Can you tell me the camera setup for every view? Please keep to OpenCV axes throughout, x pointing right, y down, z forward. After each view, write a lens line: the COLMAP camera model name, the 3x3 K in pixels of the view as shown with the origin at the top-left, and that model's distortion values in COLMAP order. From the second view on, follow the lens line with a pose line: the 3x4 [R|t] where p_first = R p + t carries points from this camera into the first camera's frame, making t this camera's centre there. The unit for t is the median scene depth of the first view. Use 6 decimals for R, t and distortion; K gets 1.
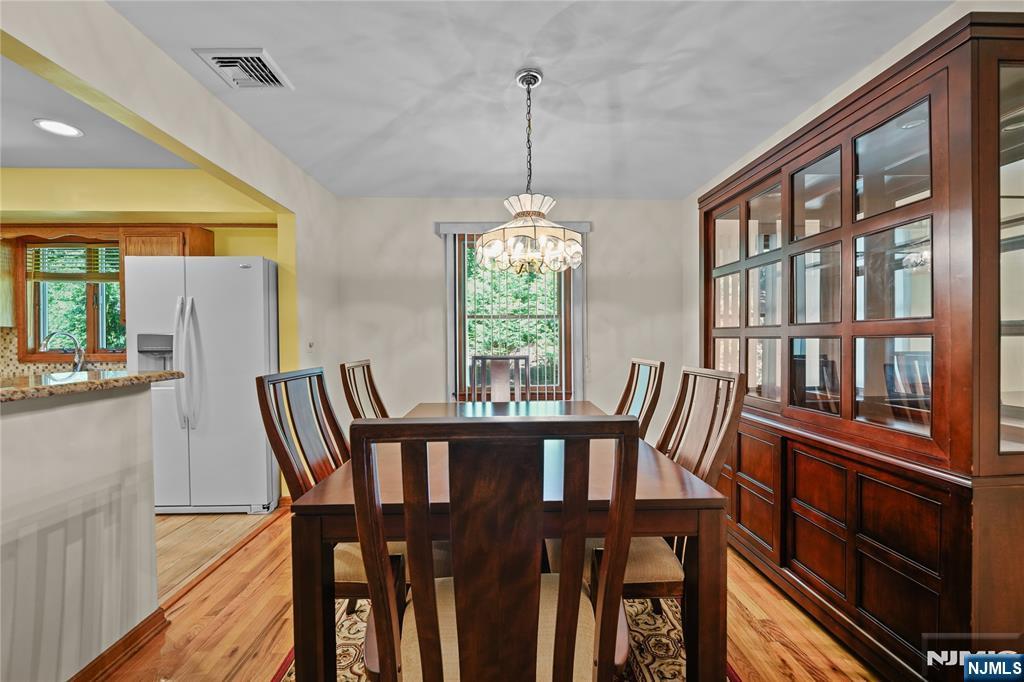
lens RADIAL K [[420.6, 0, 507.7], [0, 420.6, 340.5], [0, 0, 1]] dist [-0.008346, -0.000840]
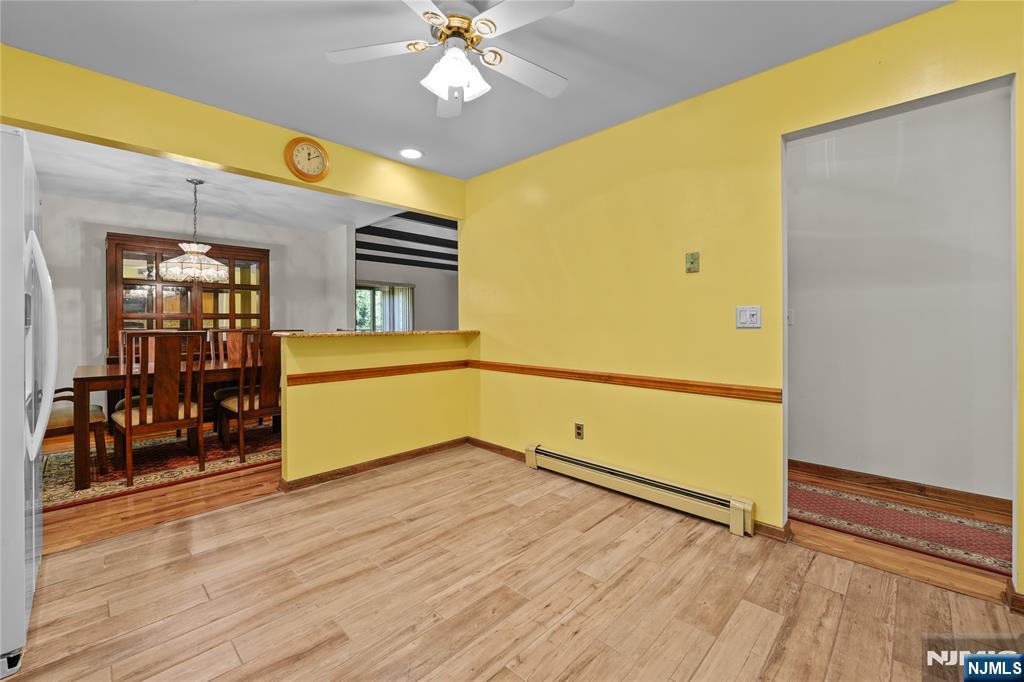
lens RADIAL K [[420.6, 0, 513.5], [0, 420.6, 332.4], [0, 0, 1]] dist [-0.008346, -0.000840]
pose [[-0.700468, -0.011031, 0.713599, -1.285217], [0.005469, 0.999768, 0.020823, 0.018168], [-0.713663, 0.018489, -0.700245, 0.722963]]
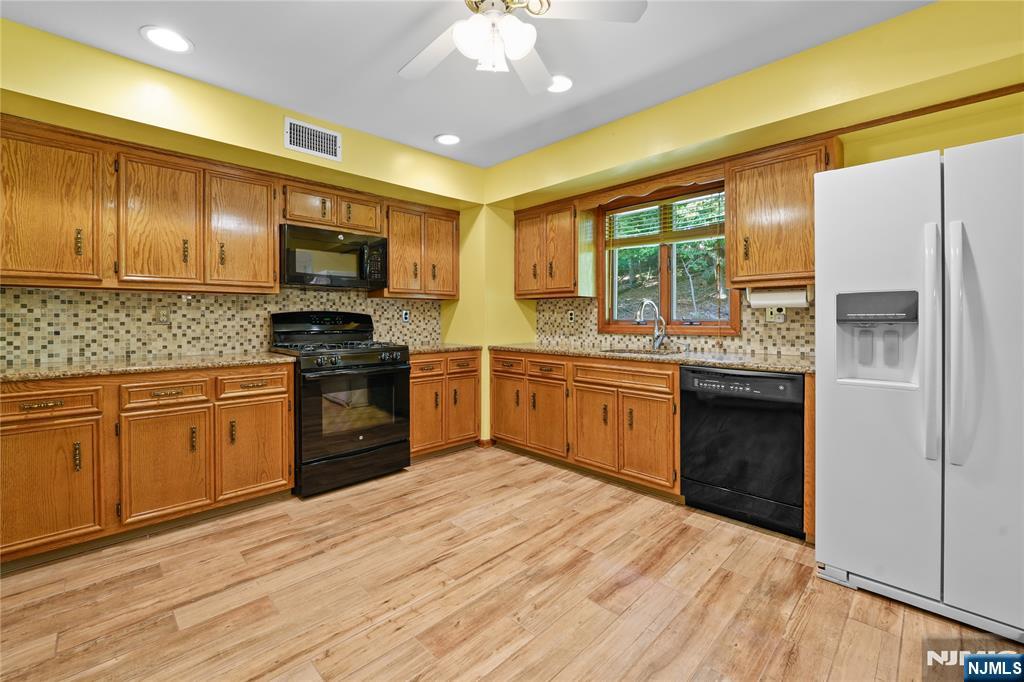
lens RADIAL K [[420.6, 0, 505.1], [0, 420.6, 320.0], [0, 0, 1]] dist [-0.008346, -0.000840]
pose [[0.671677, 0.006390, -0.740816, -0.585446], [-0.000602, 0.999967, 0.008080, 0.013463], [0.740844, -0.004981, 0.671659, 0.162757]]
